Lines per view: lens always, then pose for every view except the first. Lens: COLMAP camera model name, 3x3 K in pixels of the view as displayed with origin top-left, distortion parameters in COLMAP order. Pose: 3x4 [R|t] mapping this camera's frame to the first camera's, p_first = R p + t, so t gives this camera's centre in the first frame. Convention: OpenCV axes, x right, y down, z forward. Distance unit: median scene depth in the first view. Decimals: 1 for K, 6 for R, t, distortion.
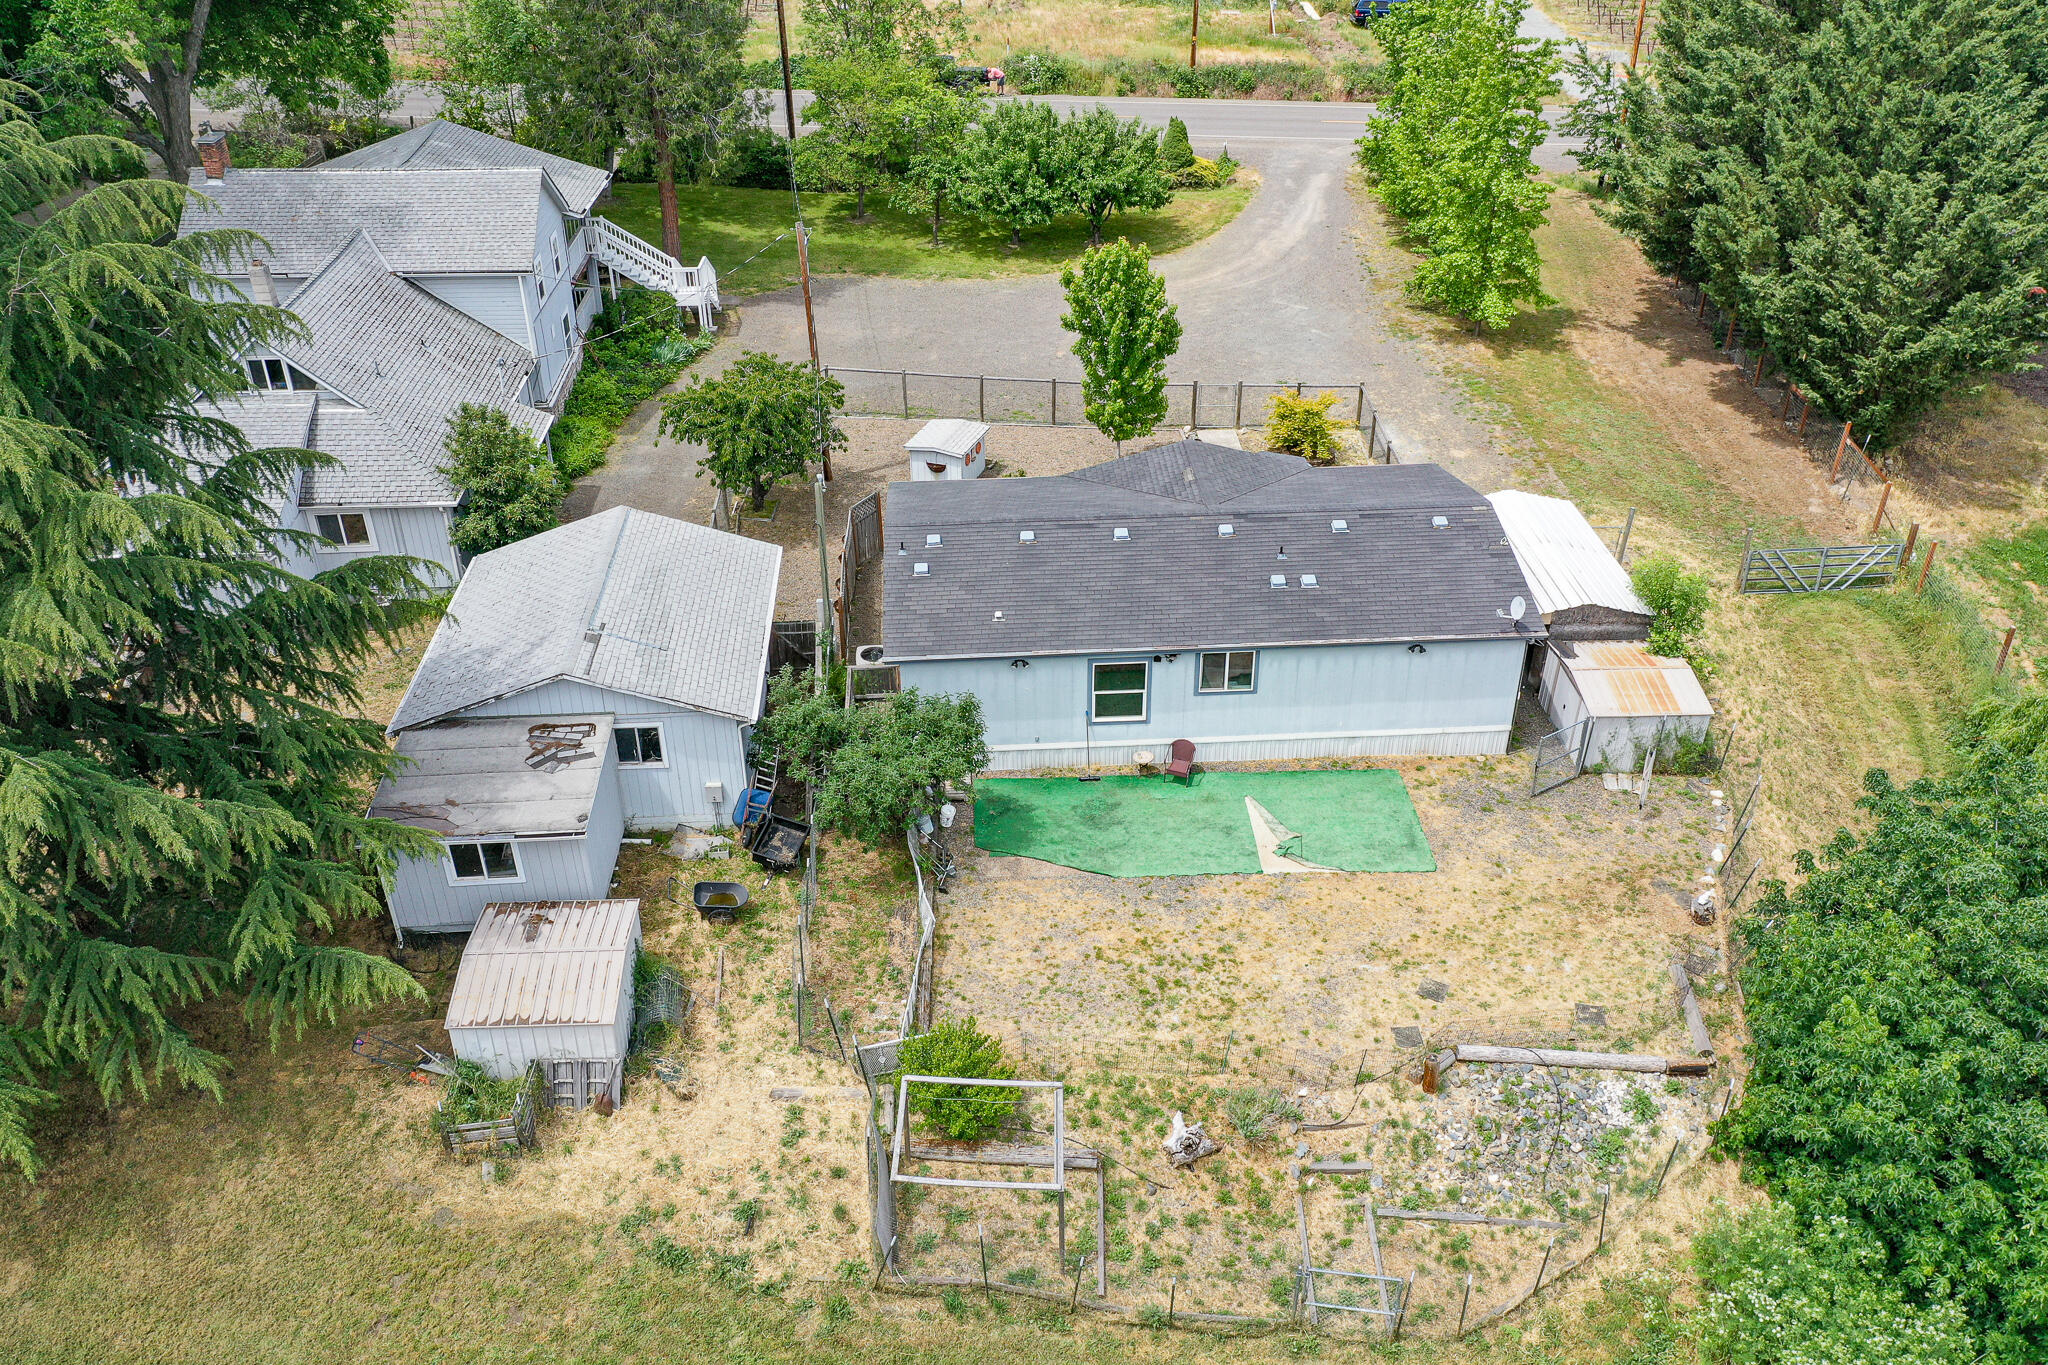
lens RADIAL K [[1615.0, 0, 1024.0], [0, 1615.0, 682.5], [0, 0, 1]] dist [0.008741, 0.000935]
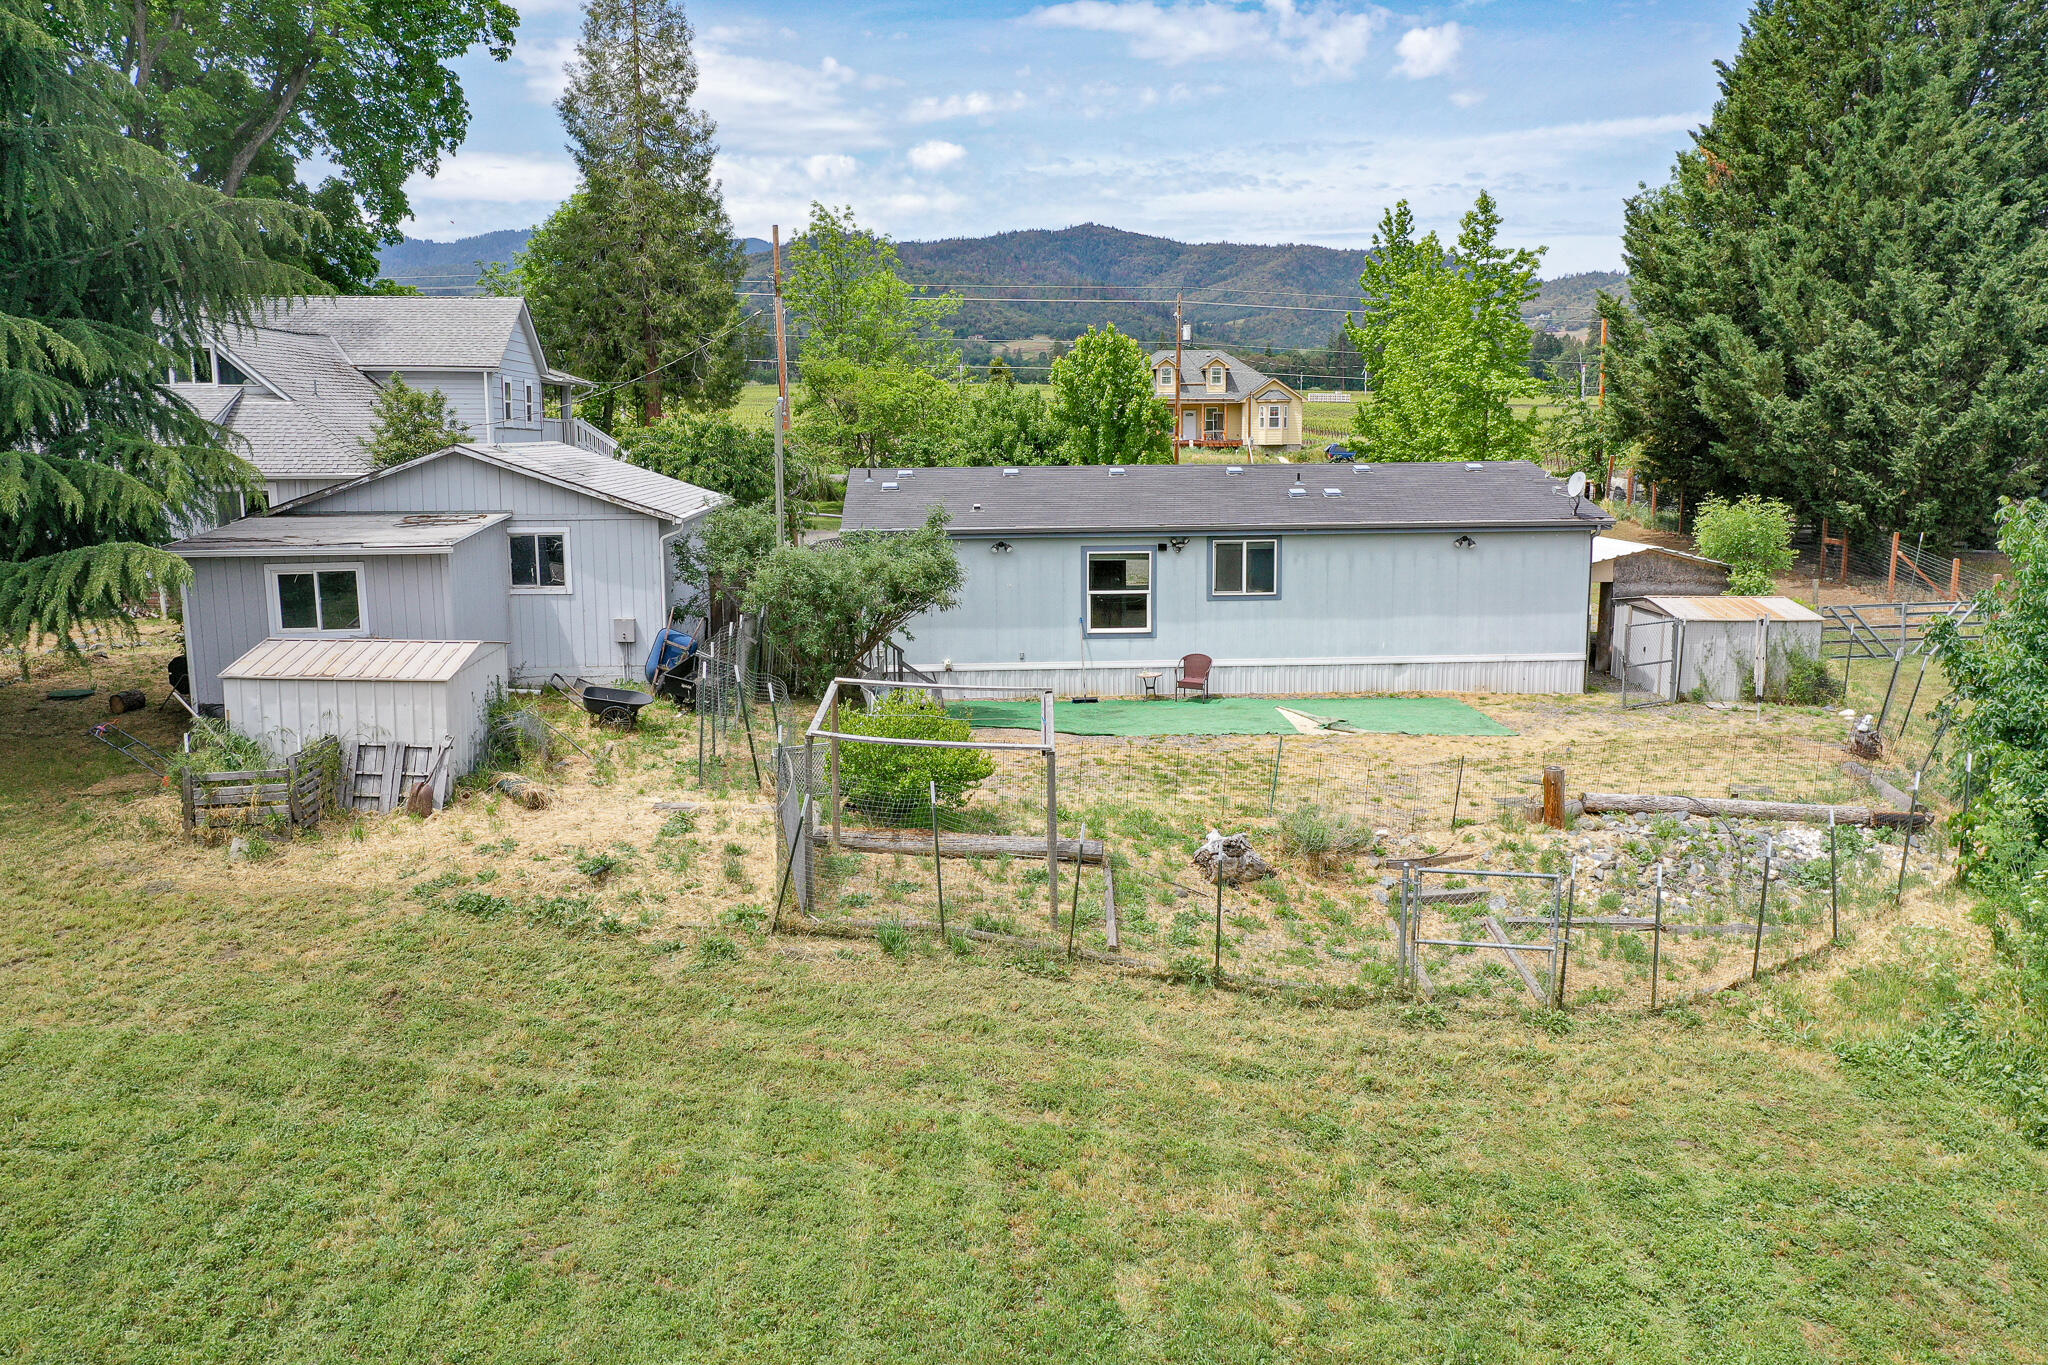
lens RADIAL K [[1615.0, 0, 1024.0], [0, 1615.0, 682.5], [0, 0, 1]] dist [0.008741, 0.000935]
pose [[0.999995, 0.000198, 0.003284, 0.006652], [0.001089, 0.921947, -0.387313, 0.400657], [-0.003104, 0.387315, 0.921942, 0.252536]]
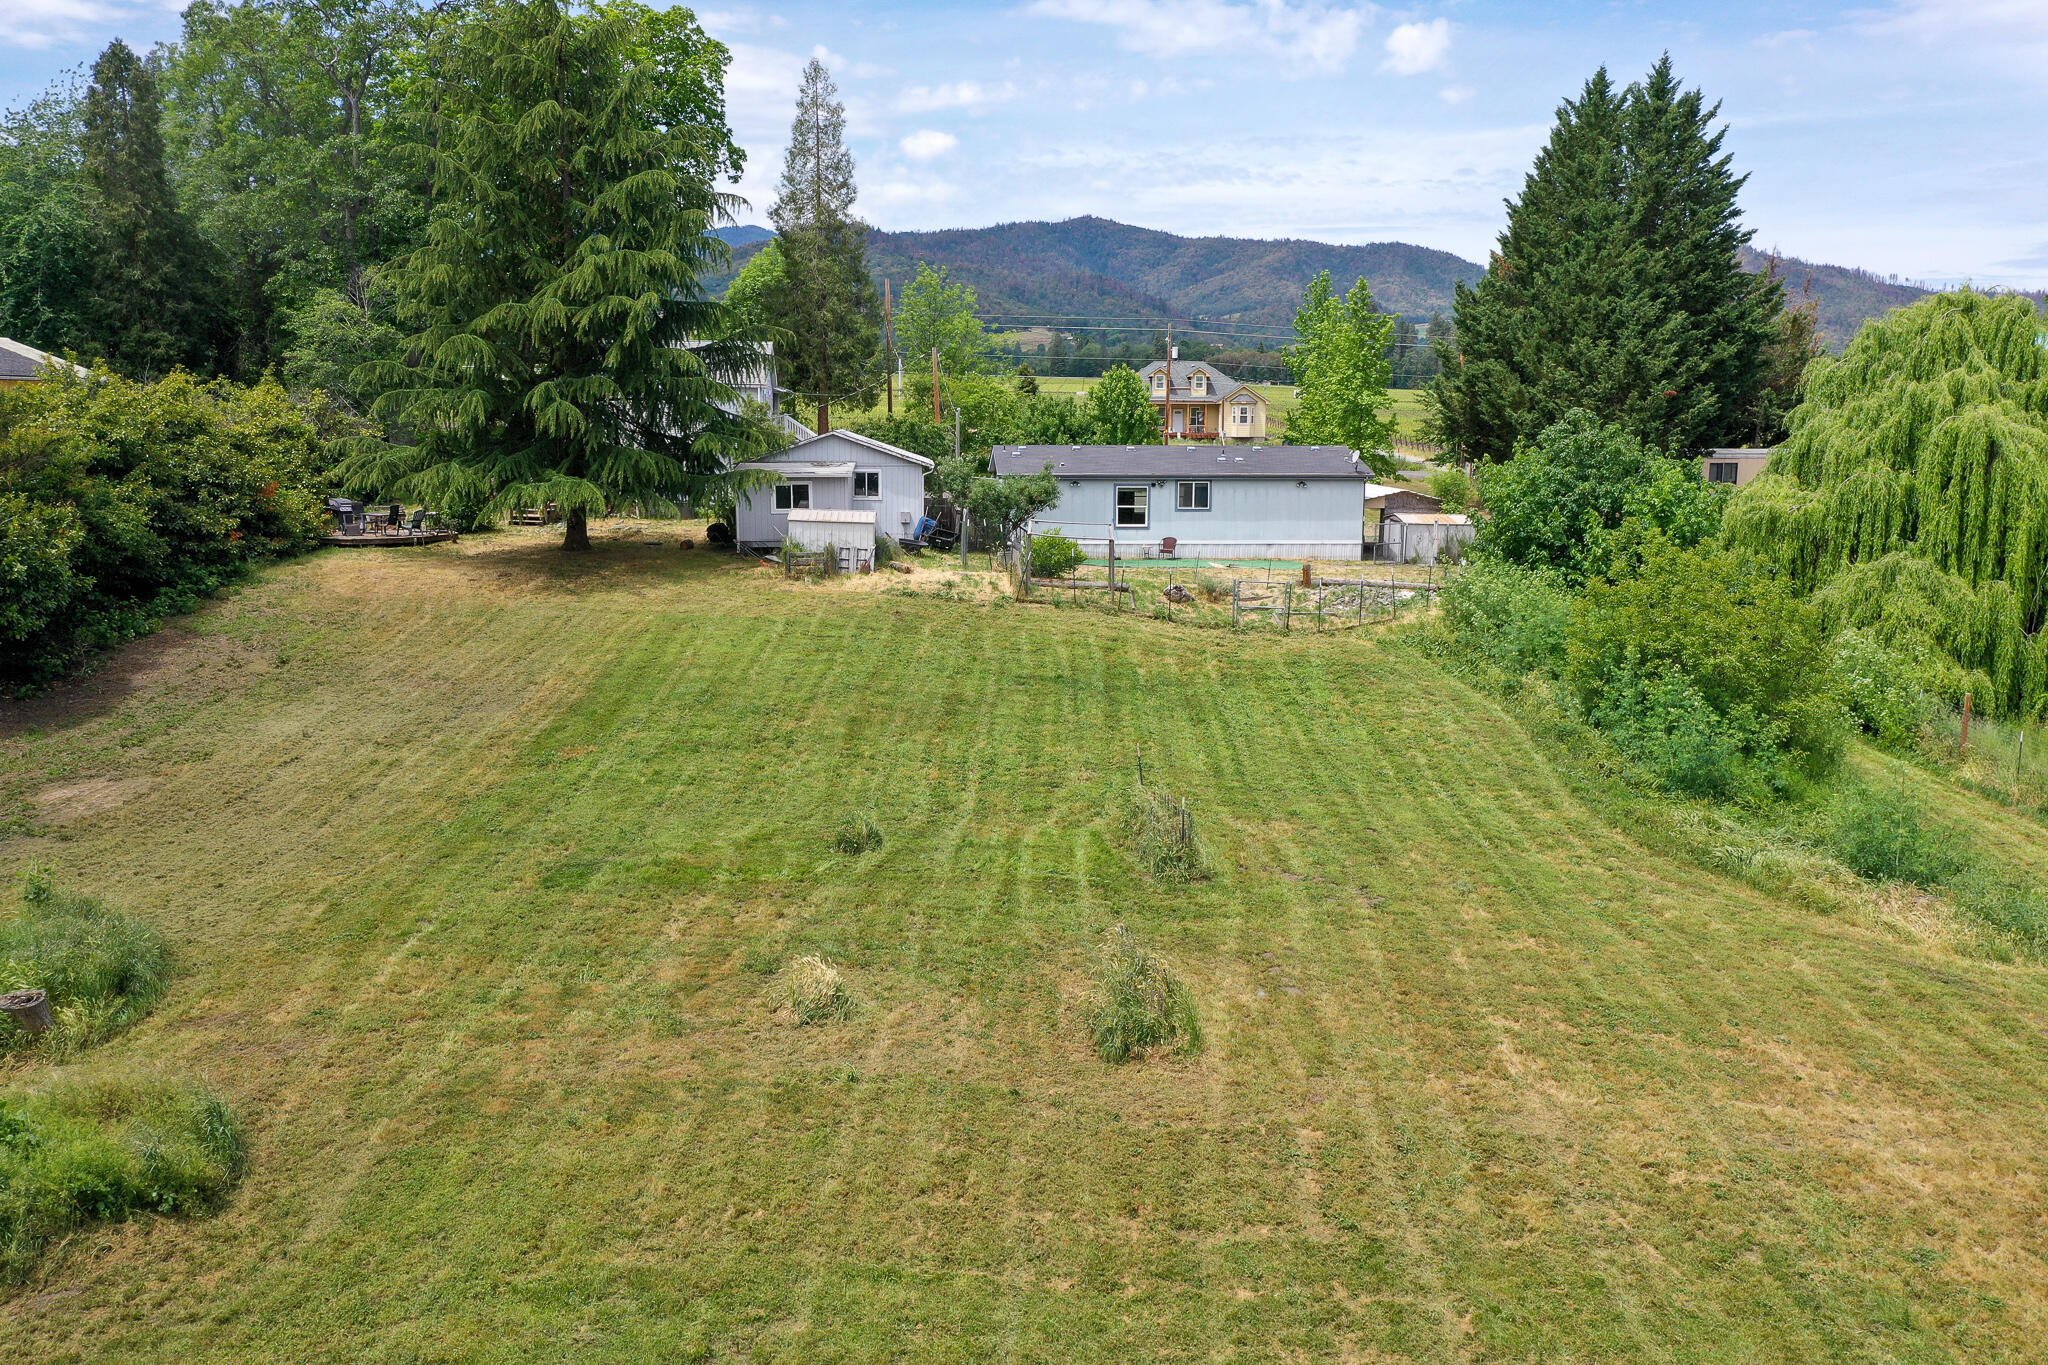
lens RADIAL K [[1615.0, 0, 1024.0], [0, 1615.0, 682.5], [0, 0, 1]] dist [0.008741, 0.000935]
pose [[0.999898, 0.011760, 0.008074, -0.072616], [-0.007785, 0.924161, -0.381924, 0.893117], [-0.011953, 0.381823, 0.924158, -0.557470]]
